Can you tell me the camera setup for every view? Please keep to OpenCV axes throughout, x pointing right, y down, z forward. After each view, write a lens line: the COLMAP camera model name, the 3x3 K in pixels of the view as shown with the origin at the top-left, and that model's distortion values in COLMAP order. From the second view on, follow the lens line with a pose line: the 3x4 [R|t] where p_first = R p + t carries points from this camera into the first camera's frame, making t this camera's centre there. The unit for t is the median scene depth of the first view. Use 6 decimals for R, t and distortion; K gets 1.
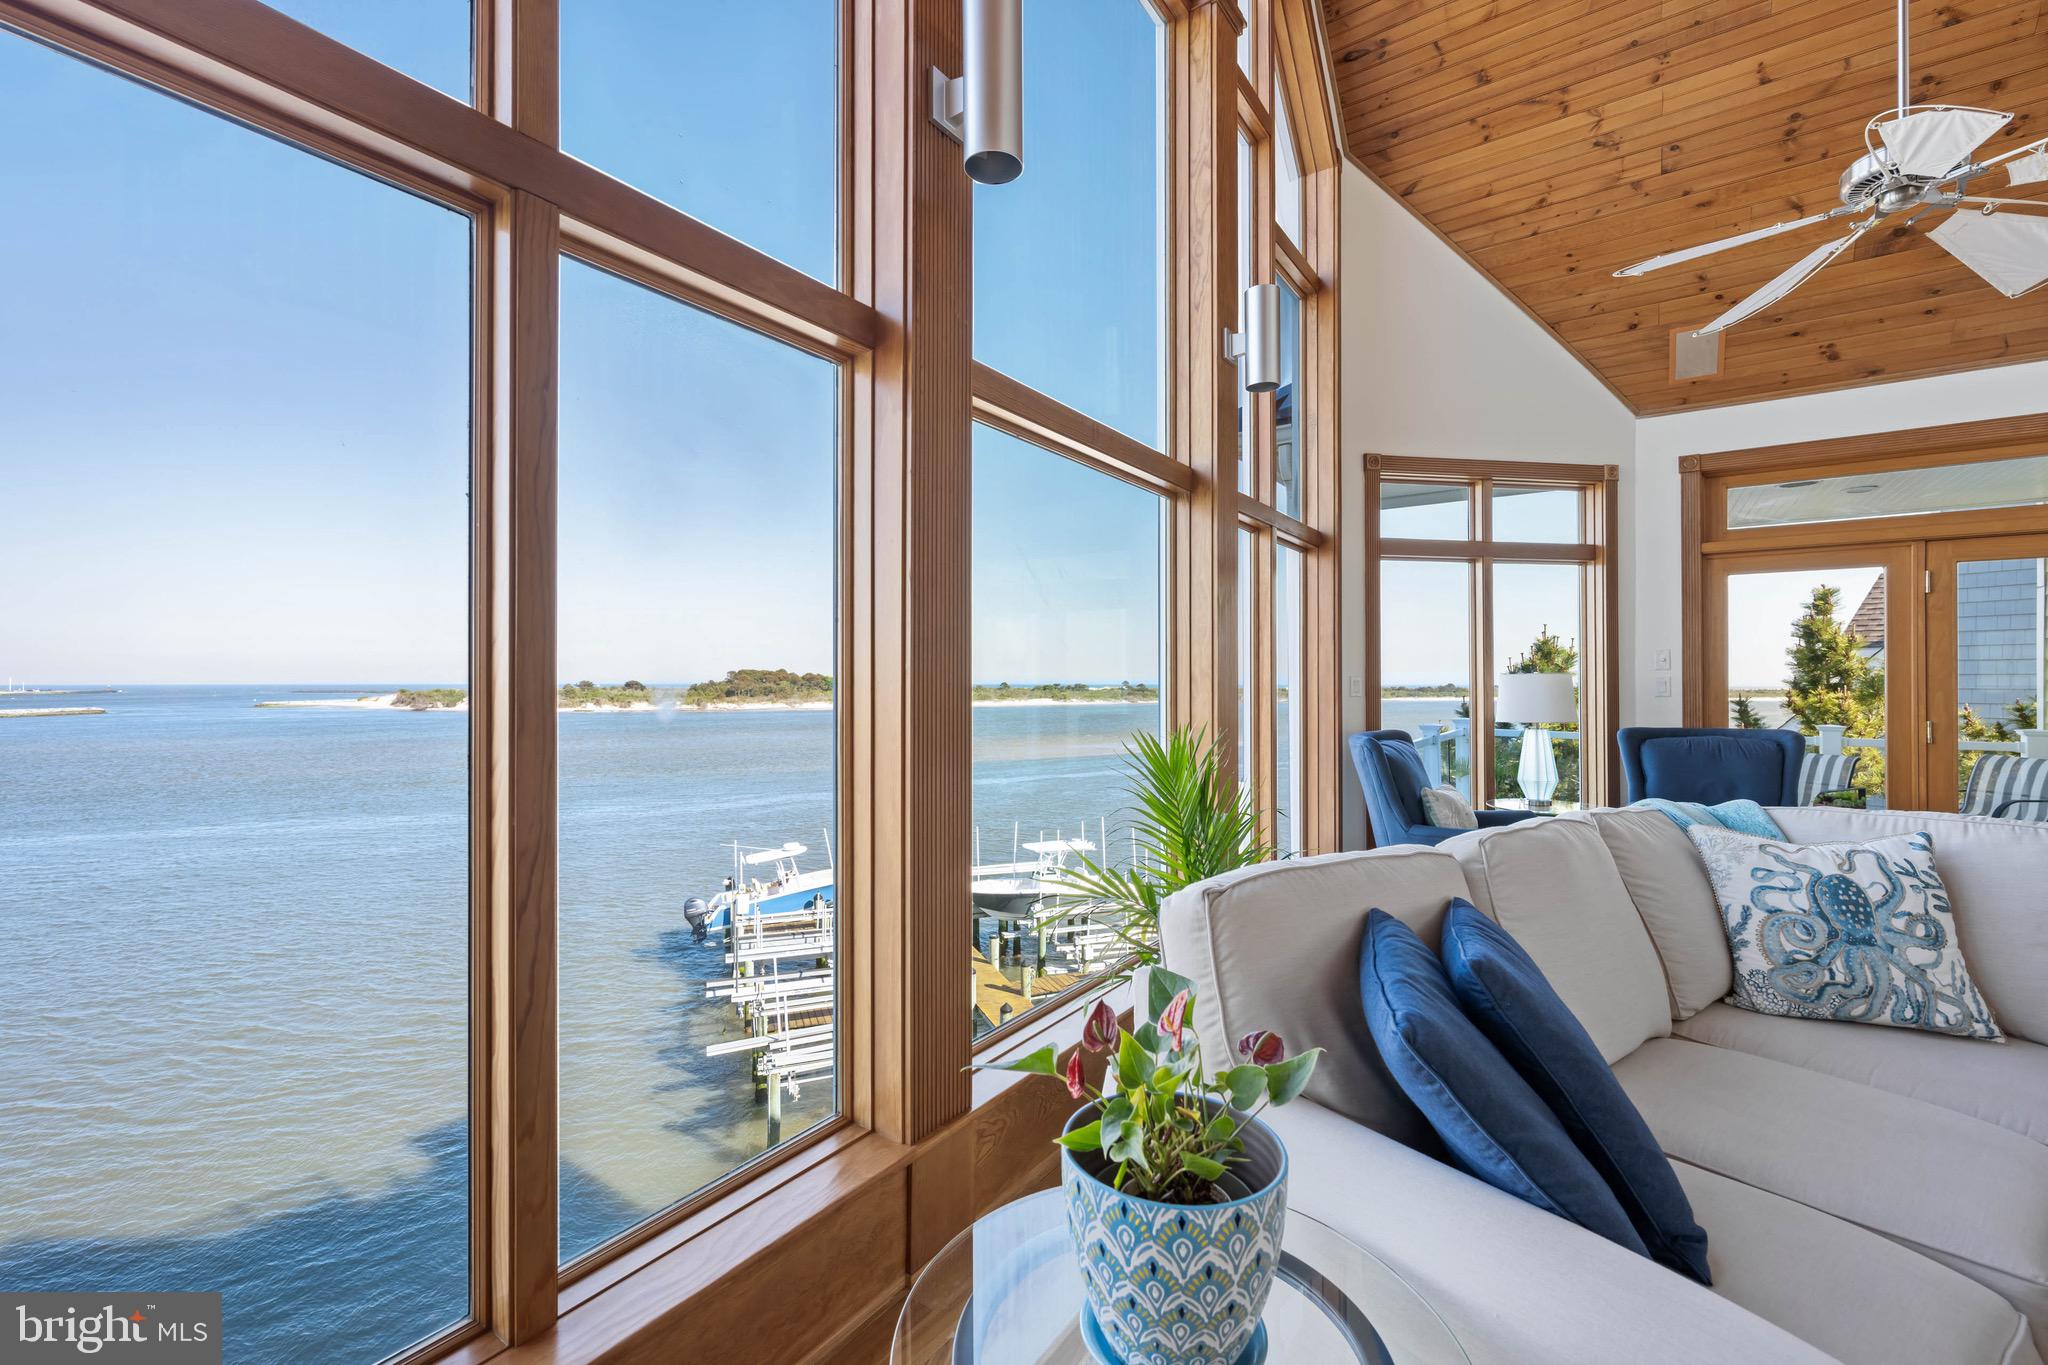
lens RADIAL K [[836.6, 0, 1024.0], [0, 836.6, 682.5], [0, 0, 1]] dist [0.000195, 0.000024]
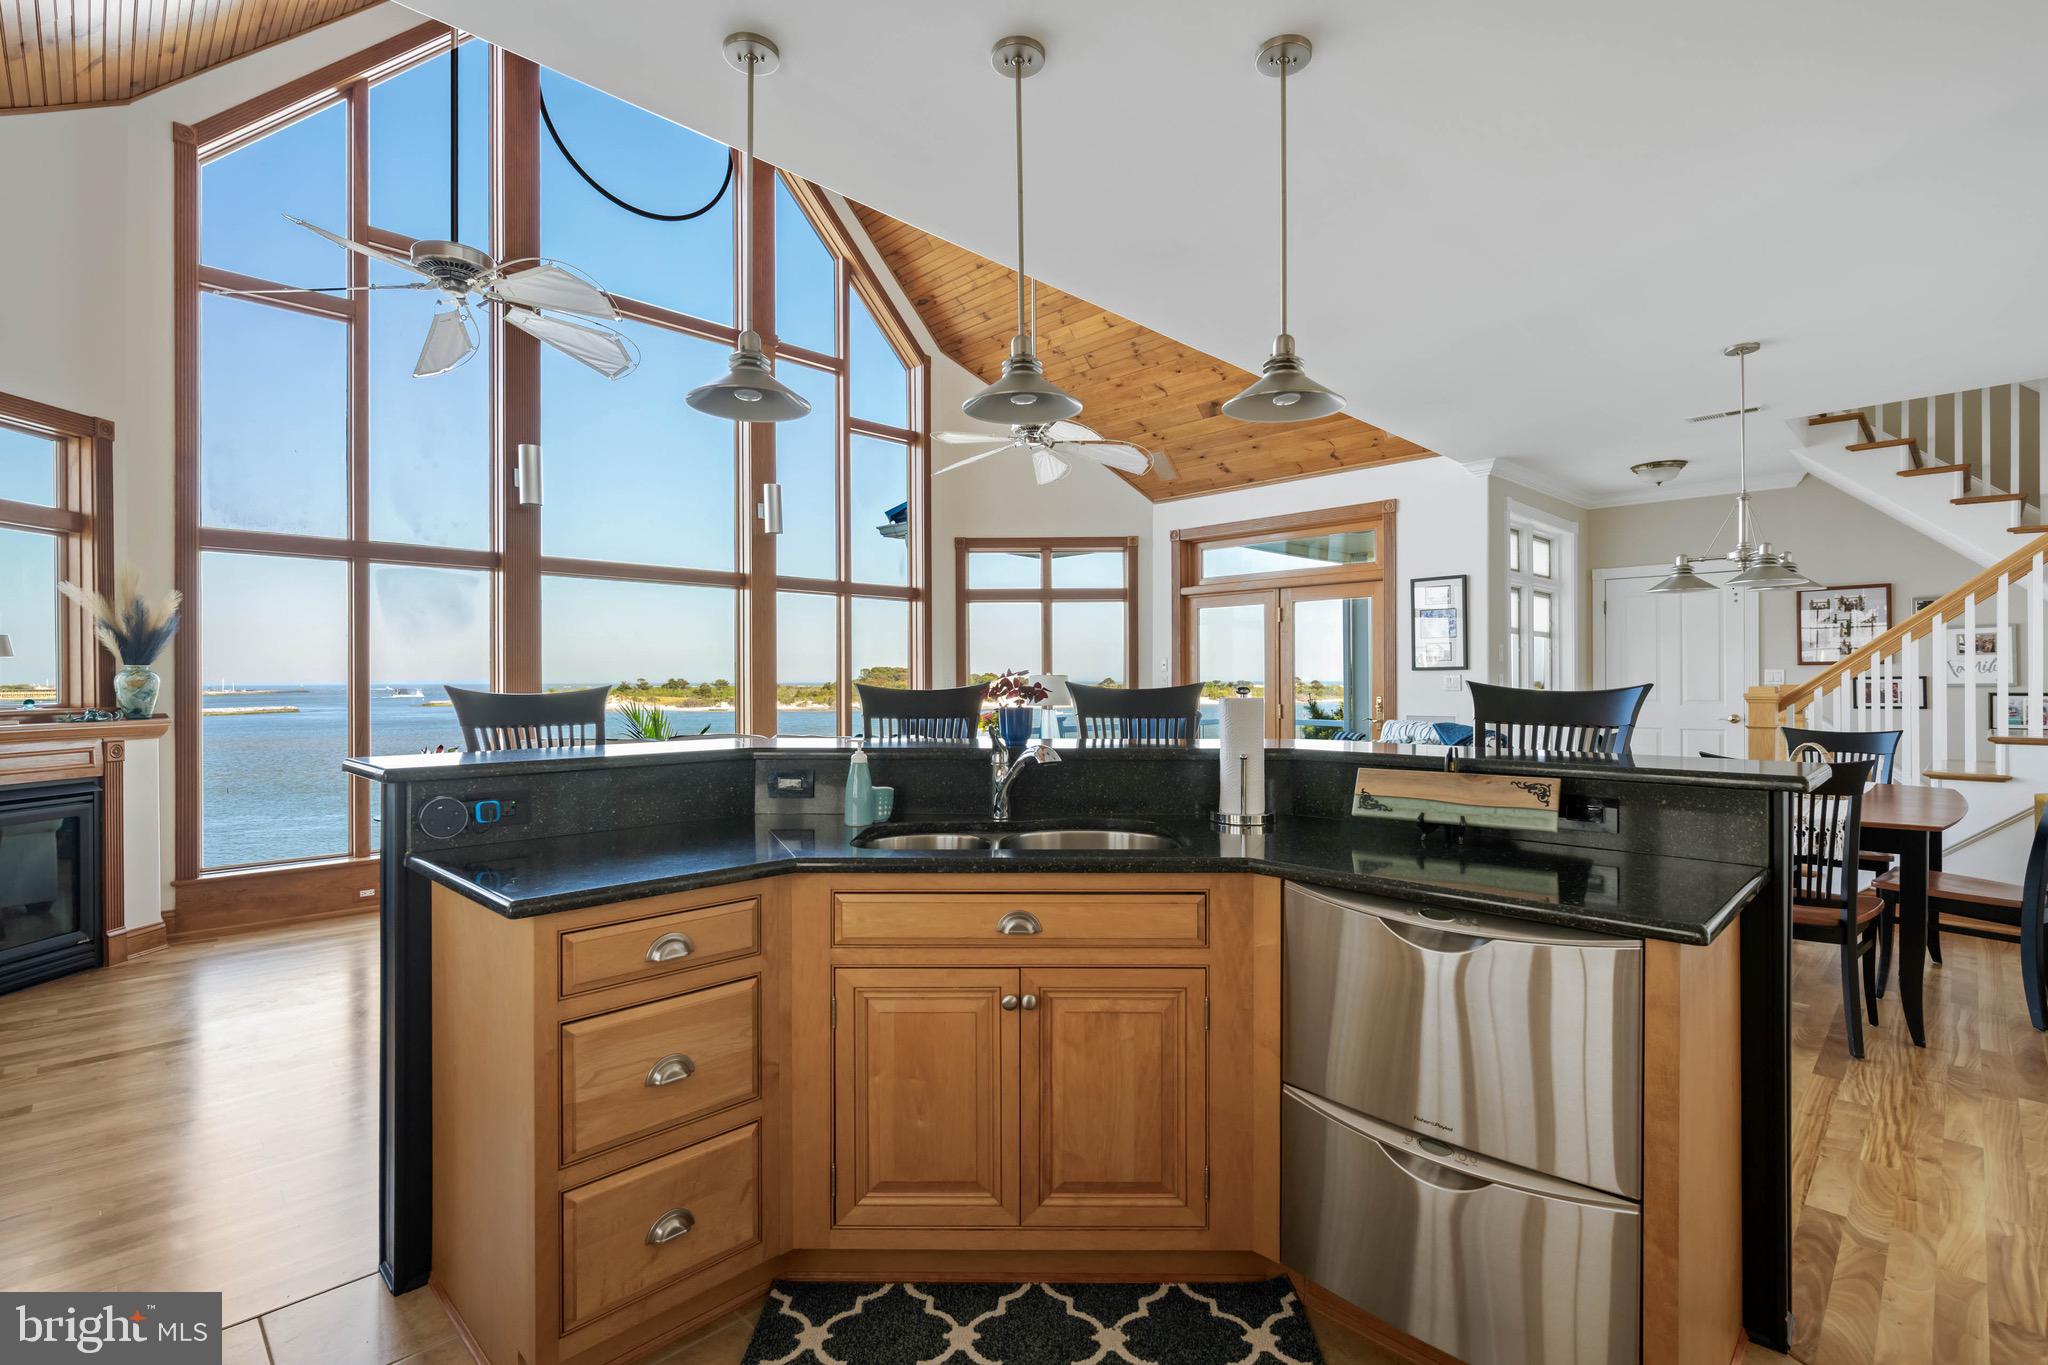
lens RADIAL K [[936.0, 0, 1024.0], [0, 936.0, 682.5], [0, 0, 1]] dist [0.001579, 0.000402]
pose [[0.985723, -0.001157, -0.168370, 0.810462], [0.000525, 0.999993, -0.003800, 0.009768], [0.168373, 0.003658, 0.985717, -0.709240]]
